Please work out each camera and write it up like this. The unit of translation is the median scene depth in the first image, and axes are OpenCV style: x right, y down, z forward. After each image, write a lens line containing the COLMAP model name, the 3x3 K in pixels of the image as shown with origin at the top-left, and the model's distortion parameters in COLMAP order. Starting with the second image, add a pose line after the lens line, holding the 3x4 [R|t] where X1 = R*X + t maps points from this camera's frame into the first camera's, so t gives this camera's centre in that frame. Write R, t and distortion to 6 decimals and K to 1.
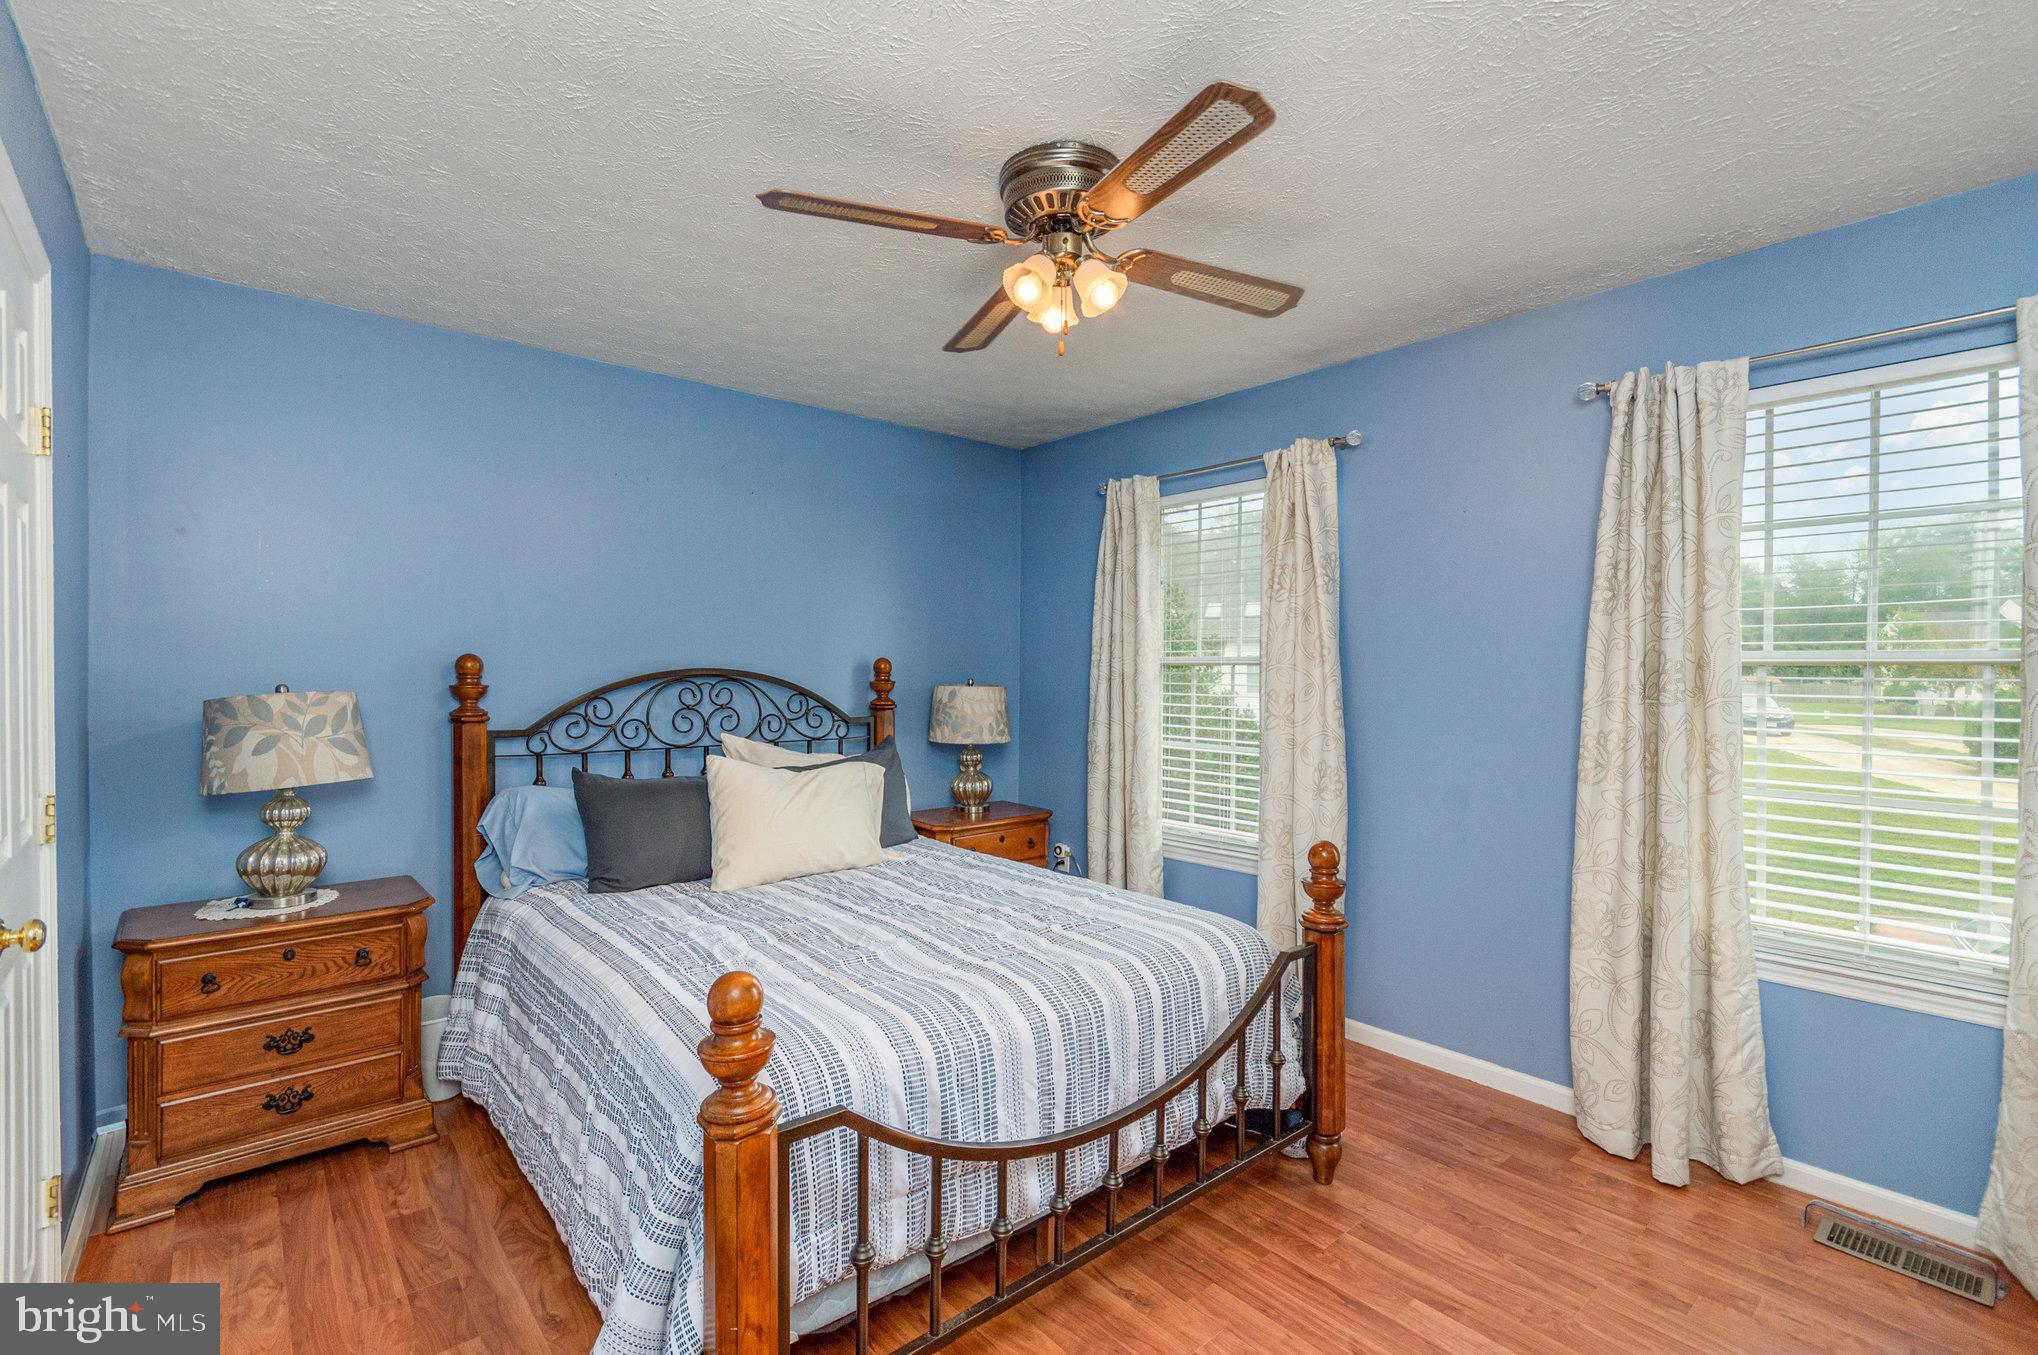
lens RADIAL K [[907.5, 0, 1008.4], [0, 907.5, 675.0], [0, 0, 1]] dist [0.000251, 0.000198]
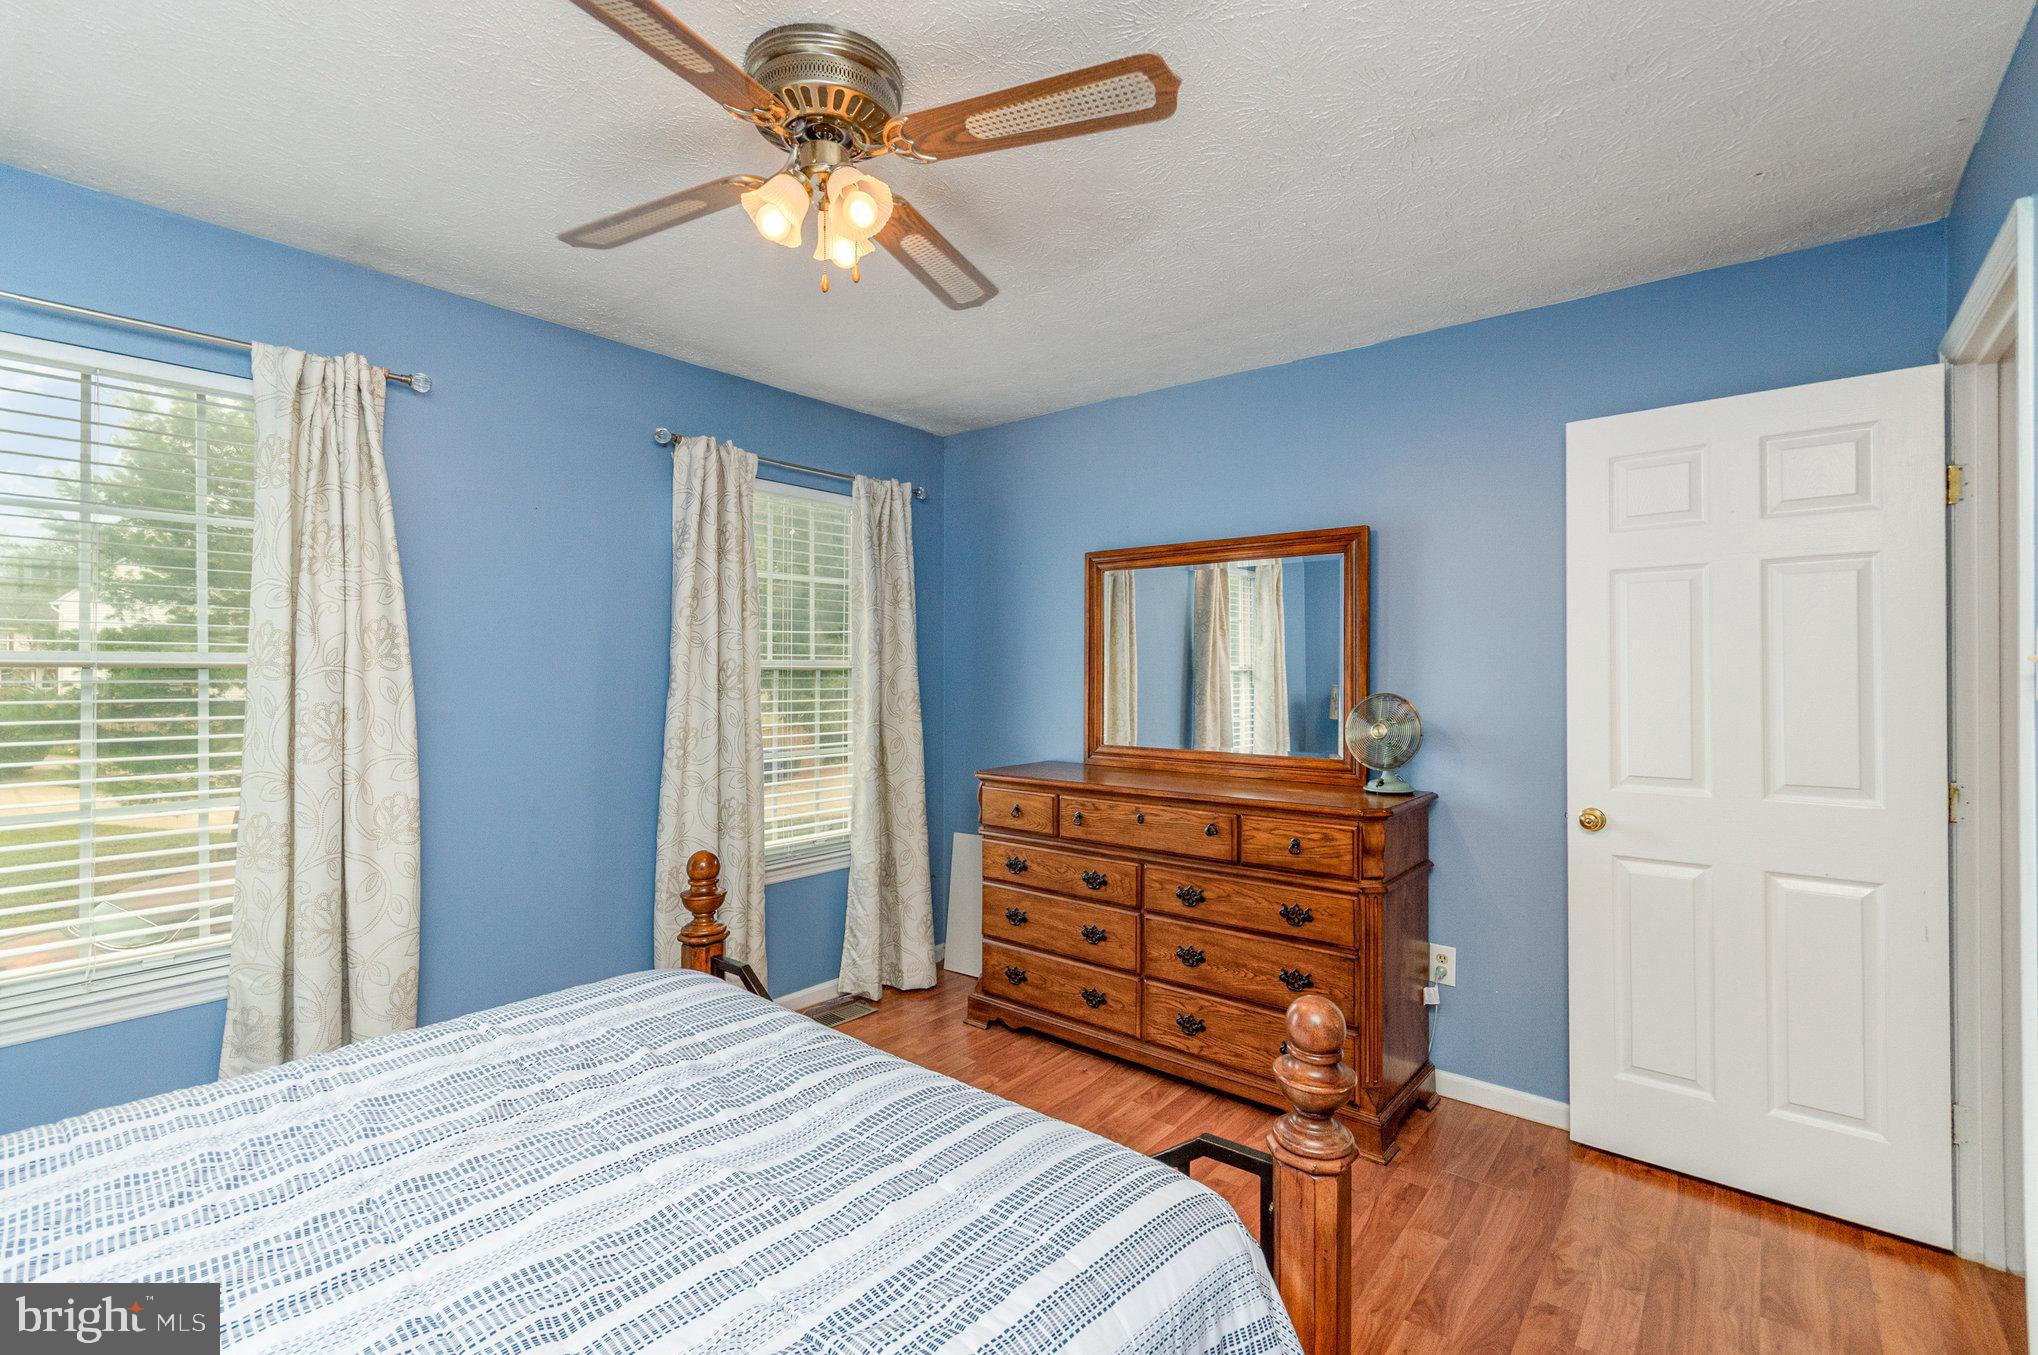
lens RADIAL K [[907.5, 0, 1008.8], [0, 907.5, 665.3], [0, 0, 1]] dist [0.000251, 0.000198]
pose [[-0.160490, 0.002523, 0.987034, -0.661298], [0.014353, 0.999897, -0.000222, -0.010313], [-0.986933, 0.014132, -0.160510, 0.822039]]
